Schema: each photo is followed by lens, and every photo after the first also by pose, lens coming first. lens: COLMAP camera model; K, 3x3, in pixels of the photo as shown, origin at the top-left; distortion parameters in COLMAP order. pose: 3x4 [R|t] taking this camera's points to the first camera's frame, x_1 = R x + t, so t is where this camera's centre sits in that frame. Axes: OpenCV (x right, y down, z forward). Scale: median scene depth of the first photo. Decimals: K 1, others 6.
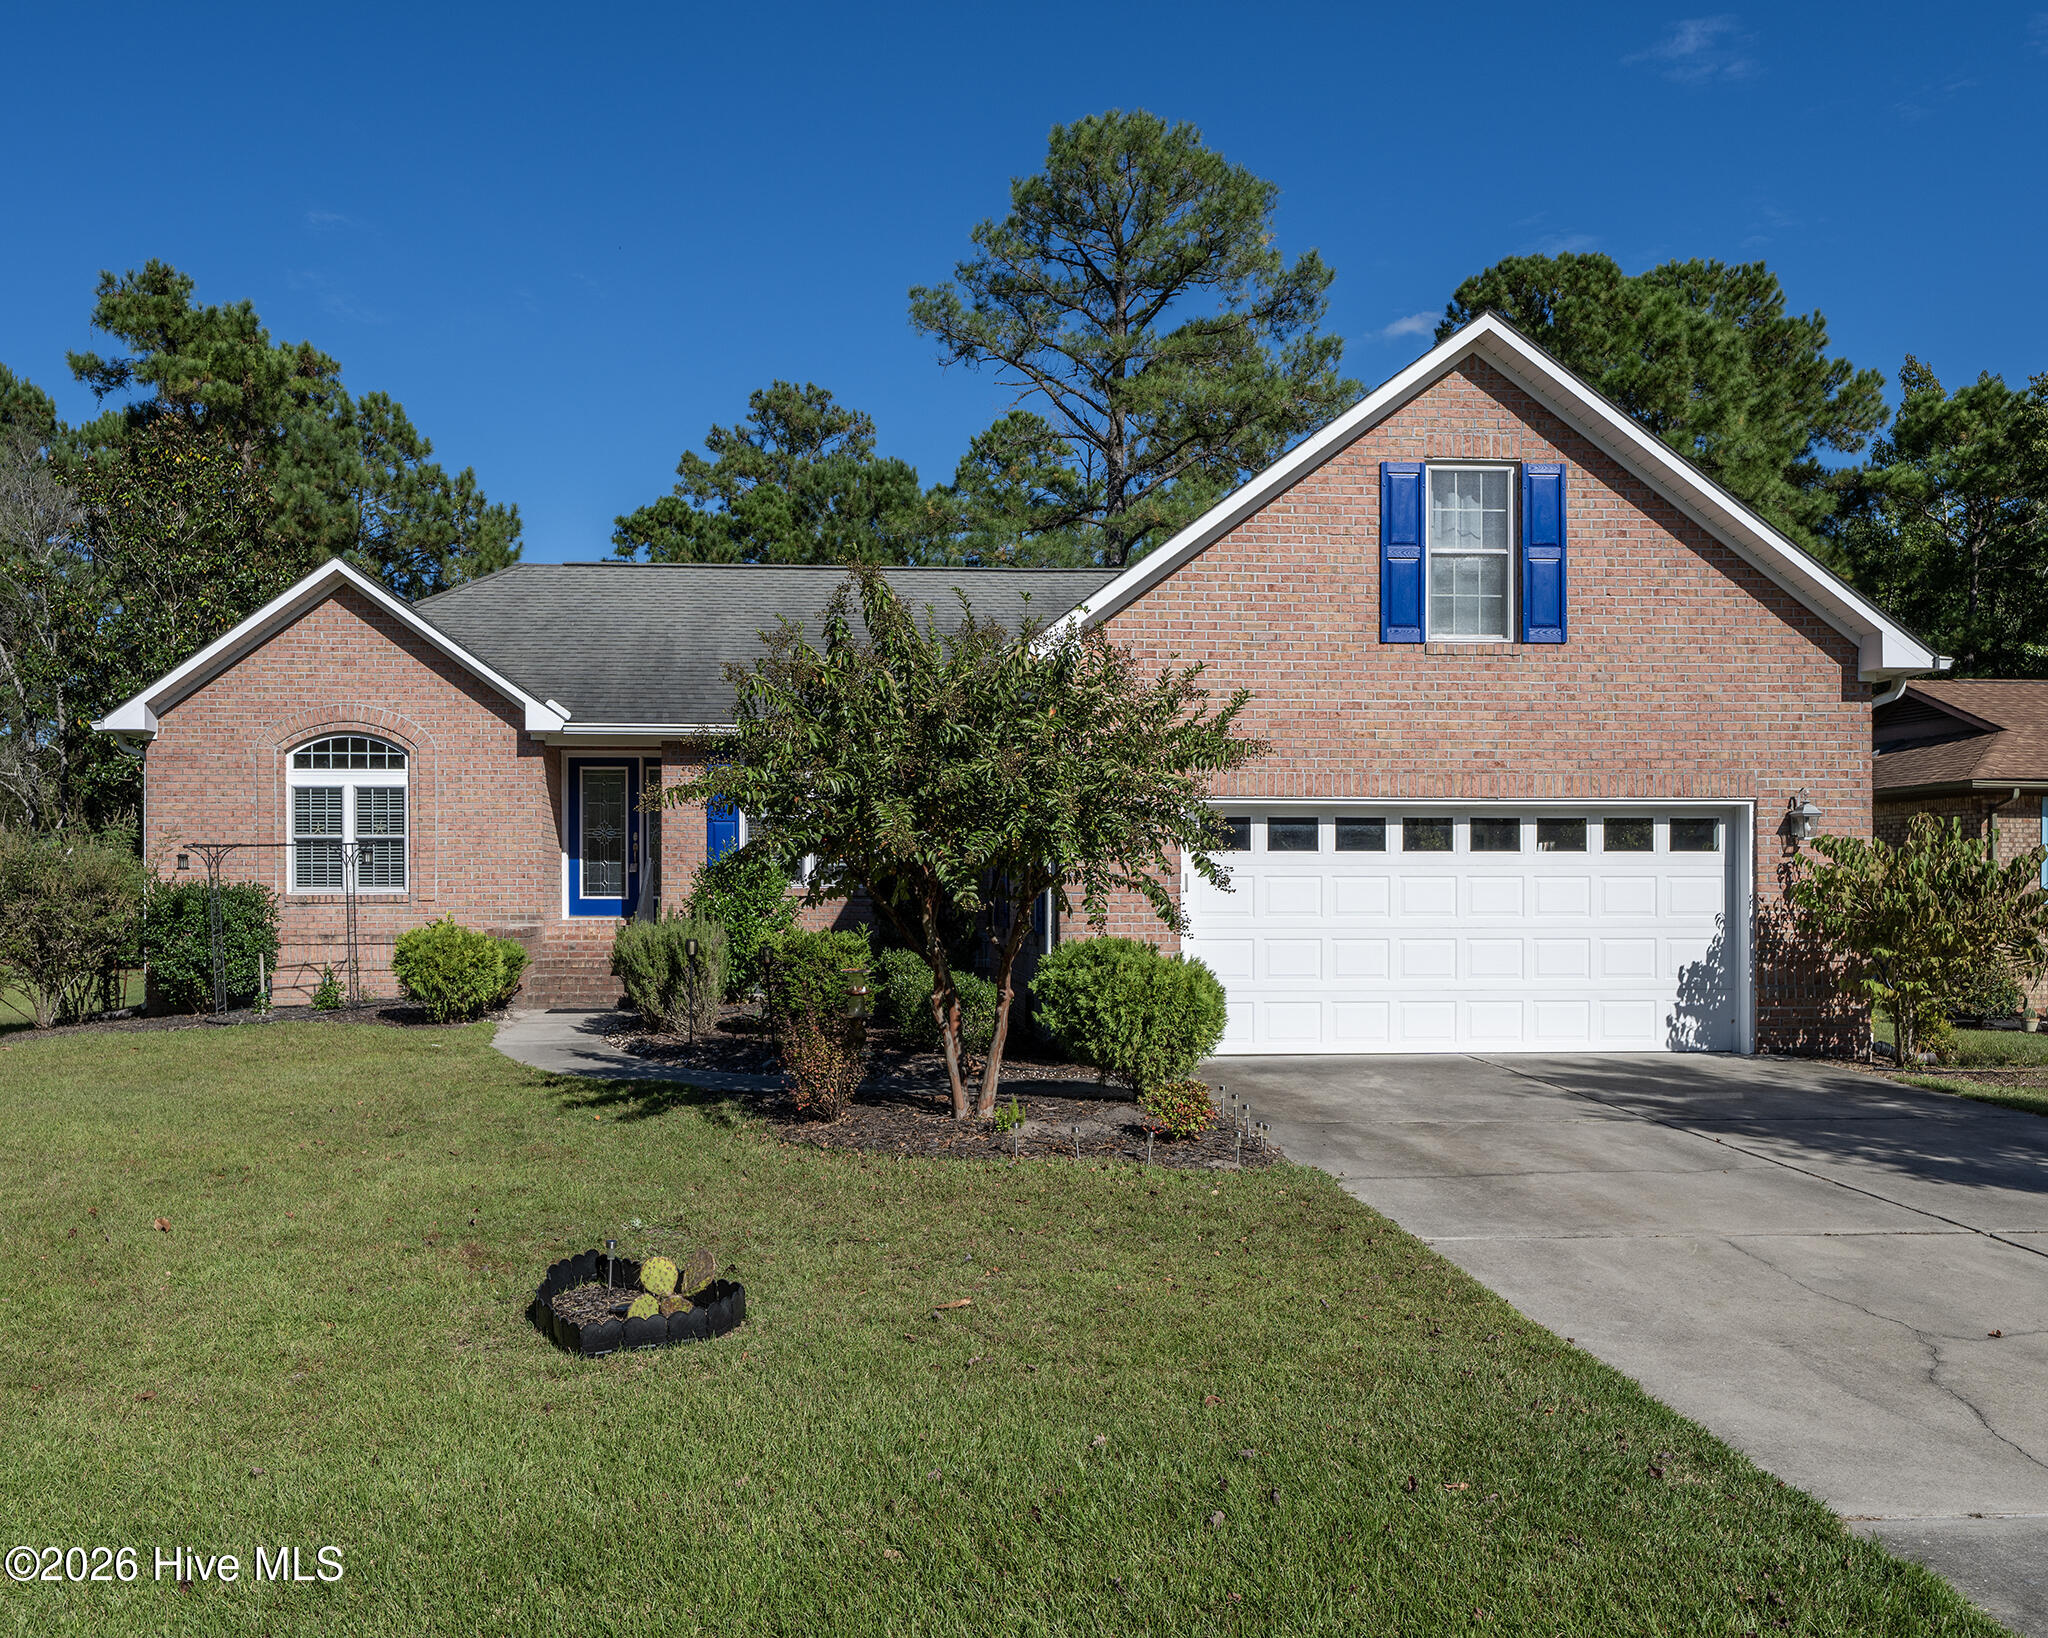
lens RADIAL K [[1645.1, 0, 956.2], [0, 1645.1, 1002.4], [0, 0, 1]] dist [0.007335, -0.006669]
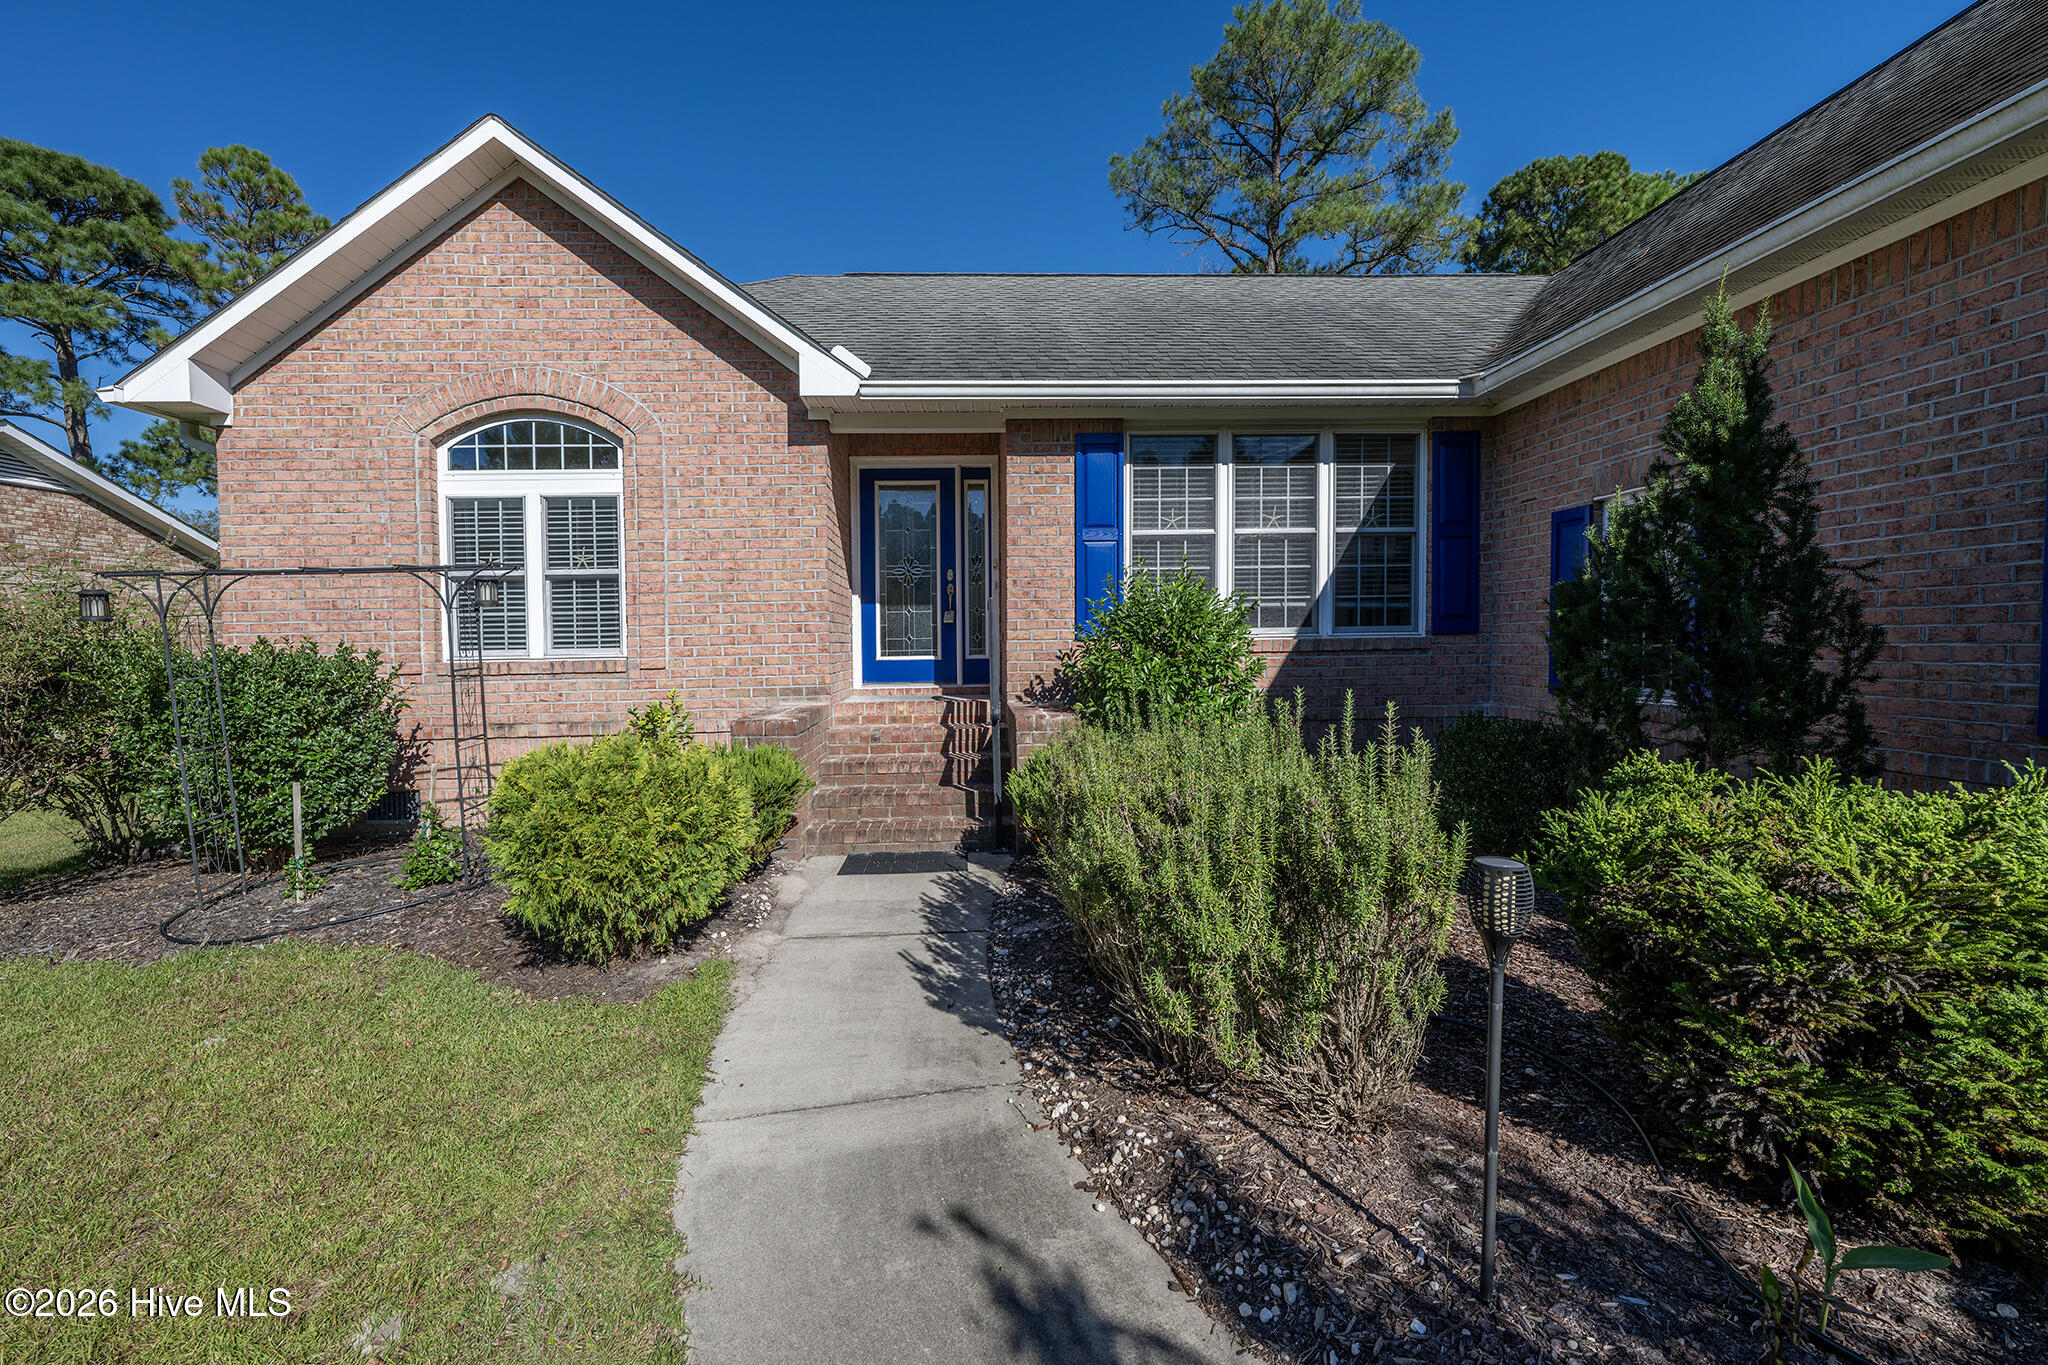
lens RADIAL K [[857.3, 0, 1010.9], [0, 857.3, 692.6], [0, 0, 1]] dist [0.000746, 0.000192]
pose [[0.999582, -0.013804, -0.025389, -0.176522], [0.013567, 0.999863, -0.009488, -0.048737], [0.025516, 0.009140, 0.999633, 0.685175]]
